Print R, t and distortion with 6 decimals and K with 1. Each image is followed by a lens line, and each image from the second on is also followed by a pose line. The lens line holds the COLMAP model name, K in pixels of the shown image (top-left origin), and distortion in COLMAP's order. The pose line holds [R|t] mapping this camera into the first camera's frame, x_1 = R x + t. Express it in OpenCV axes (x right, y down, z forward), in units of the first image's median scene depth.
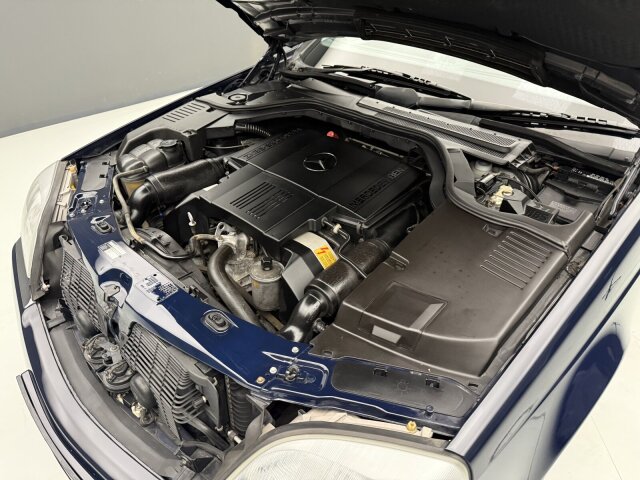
lens RADIAL K [[449.2, 0, 316.6], [0, 449.2, 240.1], [0, 0, 1]] dist [0.042261, -0.072741]
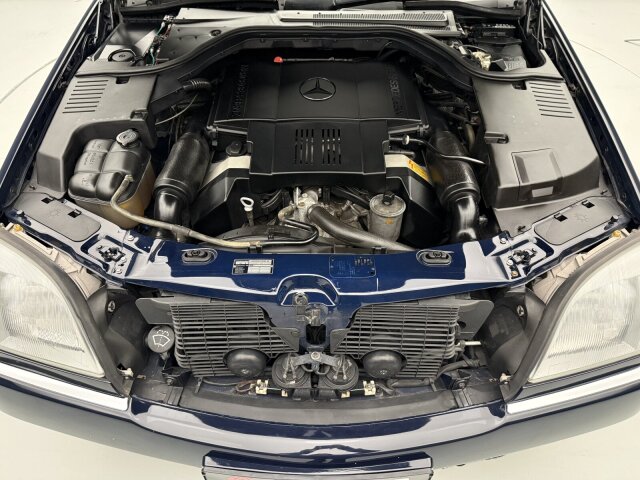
lens RADIAL K [[449.2, 0, 314.5], [0, 449.2, 237.8], [0, 0, 1]] dist [0.042261, -0.072741]
pose [[0.725111, -0.489528, 0.484332, -0.551574], [0.395990, 0.871817, 0.288319, -0.161785], [-0.563389, -0.017272, 0.826011, 0.202759]]
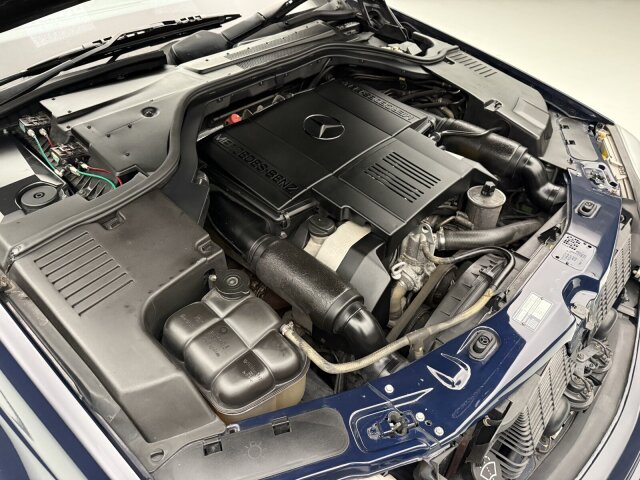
lens RADIAL K [[449.2, 0, 319.3], [0, 449.2, 240.5], [0, 0, 1]] dist [0.042261, -0.072741]
pose [[-0.017915, -0.665118, 0.746523, -0.665297], [0.557857, 0.612972, 0.559518, -0.458355], [-0.829744, 0.426477, 0.360059, 0.729775]]
